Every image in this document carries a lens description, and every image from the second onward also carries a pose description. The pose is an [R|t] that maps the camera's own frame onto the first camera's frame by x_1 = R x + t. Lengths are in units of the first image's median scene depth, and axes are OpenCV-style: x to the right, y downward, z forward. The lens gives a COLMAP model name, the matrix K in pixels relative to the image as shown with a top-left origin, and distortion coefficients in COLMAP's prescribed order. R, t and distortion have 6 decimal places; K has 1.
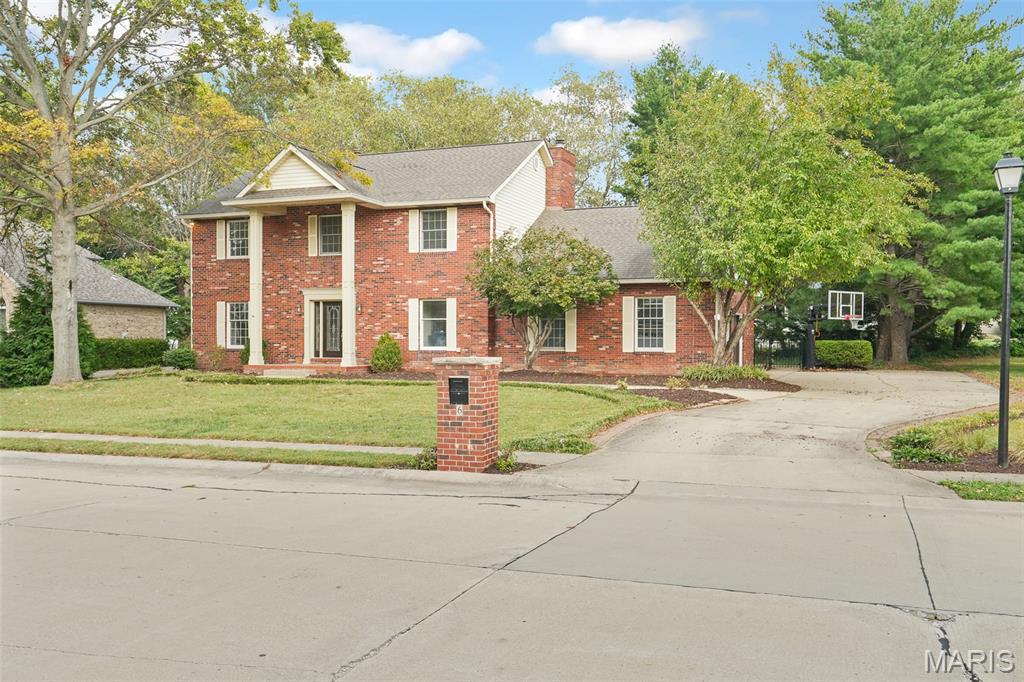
lens RADIAL K [[864.7, 0, 512.0], [0, 864.7, 341.0], [0, 0, 1]] dist [-0.011251, -0.004448]
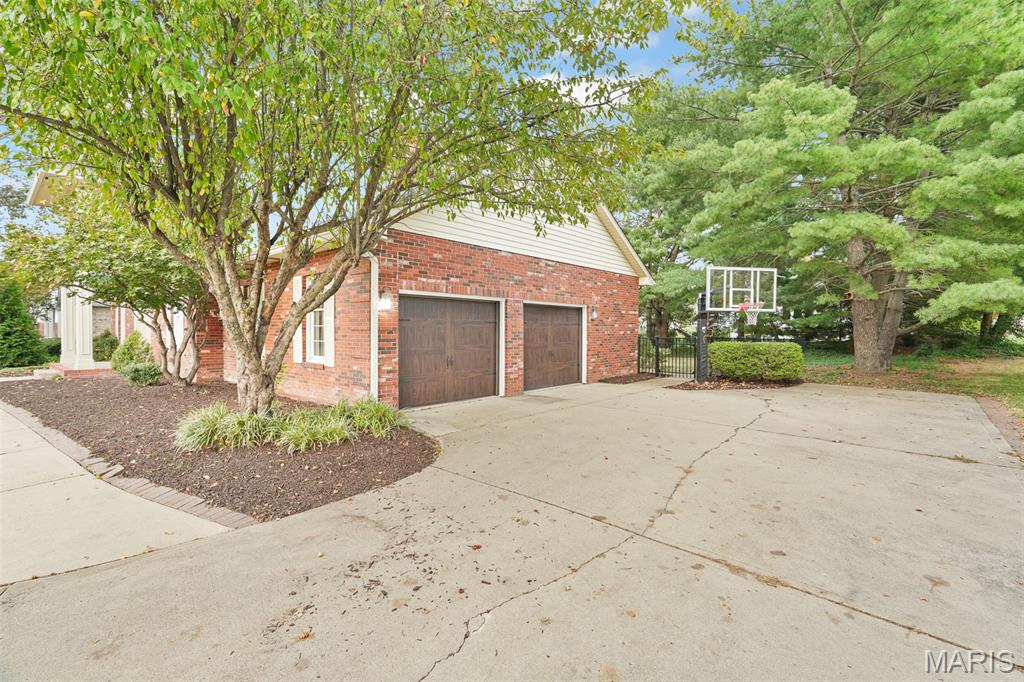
lens RADIAL K [[452.3, 0, 509.5], [0, 452.3, 327.7], [0, 0, 1]] dist [0.003215, 0.000501]
pose [[0.941187, 0.000245, -0.337886, 0.366709], [-0.002404, 0.999979, -0.005970, -0.010779], [0.337878, 0.006431, 0.941168, 0.675724]]
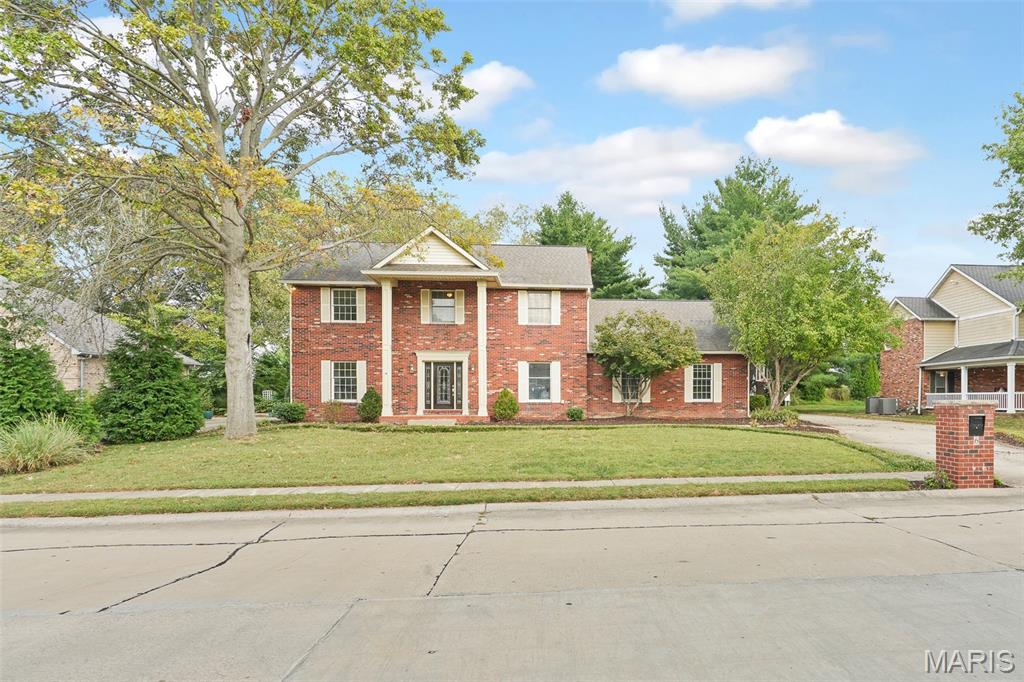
lens RADIAL K [[591.5, 0, 515.8], [0, 591.5, 401.2], [0, 0, 1]] dist [0.004719, 0.000429]
pose [[0.904279, -0.004539, 0.426918, -0.491850], [0.004431, 0.999989, 0.001246, 0.007845], [-0.426920, 0.000765, 0.904289, 0.228063]]
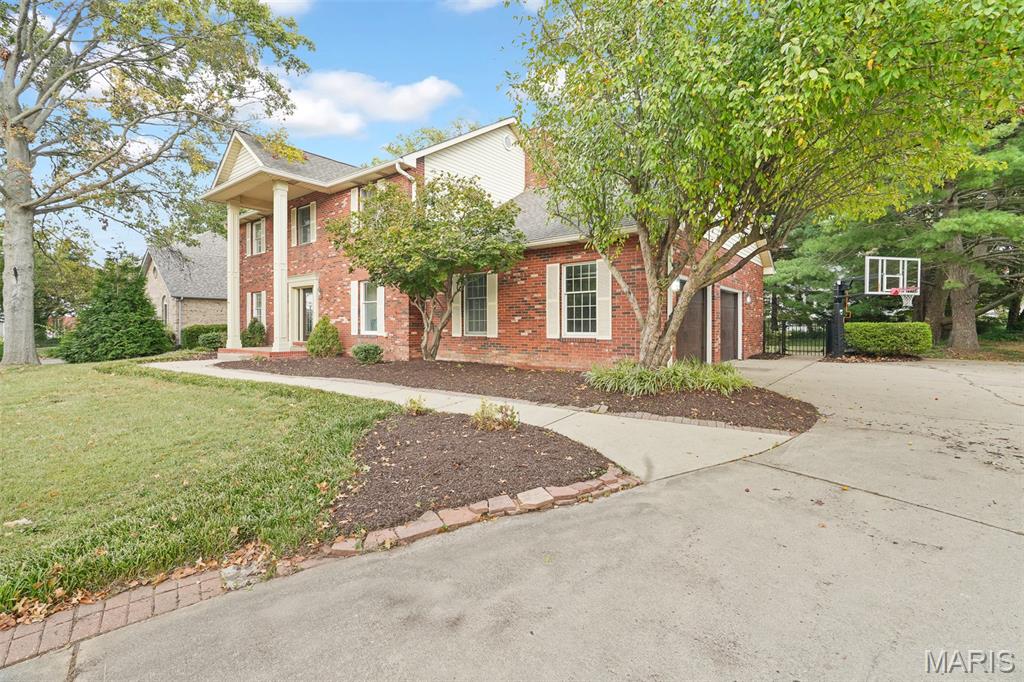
lens RADIAL K [[452.3, 0, 509.5], [0, 452.3, 327.7], [0, 0, 1]] dist [0.003215, 0.000501]
pose [[0.957731, -0.002480, -0.287655, 0.194803], [0.003133, 0.999993, 0.001811, 0.002647], [0.287649, -0.002636, 0.957732, 0.567552]]
